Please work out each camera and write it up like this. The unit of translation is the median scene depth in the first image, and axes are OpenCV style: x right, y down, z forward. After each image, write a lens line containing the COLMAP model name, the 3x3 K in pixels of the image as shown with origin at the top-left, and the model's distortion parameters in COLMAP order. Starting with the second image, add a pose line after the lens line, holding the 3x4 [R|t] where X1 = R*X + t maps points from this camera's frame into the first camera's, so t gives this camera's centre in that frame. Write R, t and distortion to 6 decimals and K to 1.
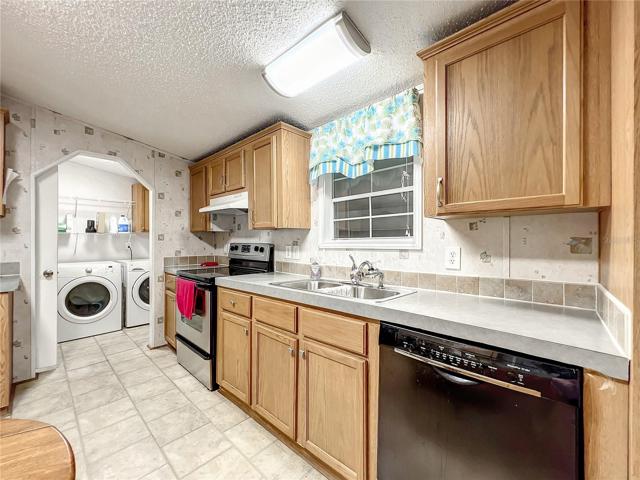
lens RADIAL K [[261.2, 0, 319.0], [0, 261.2, 242.7], [0, 0, 1]] dist [-0.002480, -0.000131]
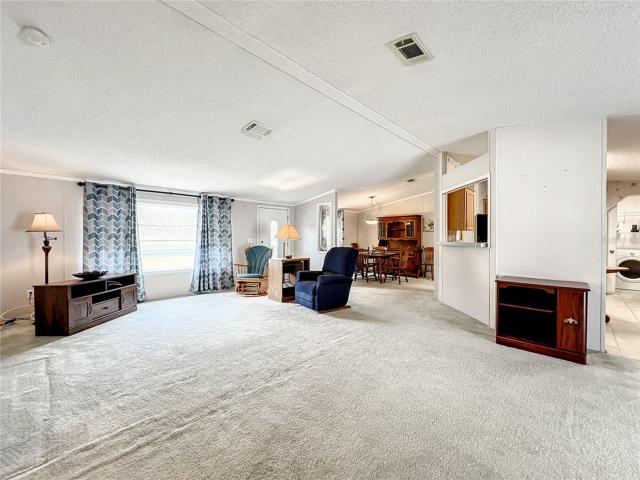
lens RADIAL K [[261.2, 0, 322.2], [0, 261.2, 240.7], [0, 0, 1]] dist [-0.002480, -0.000131]
pose [[-0.032432, 0.016597, -0.999336, 0.929240], [-0.005059, 0.999847, 0.016769, -0.003442], [0.999461, 0.005600, -0.032343, -1.027372]]
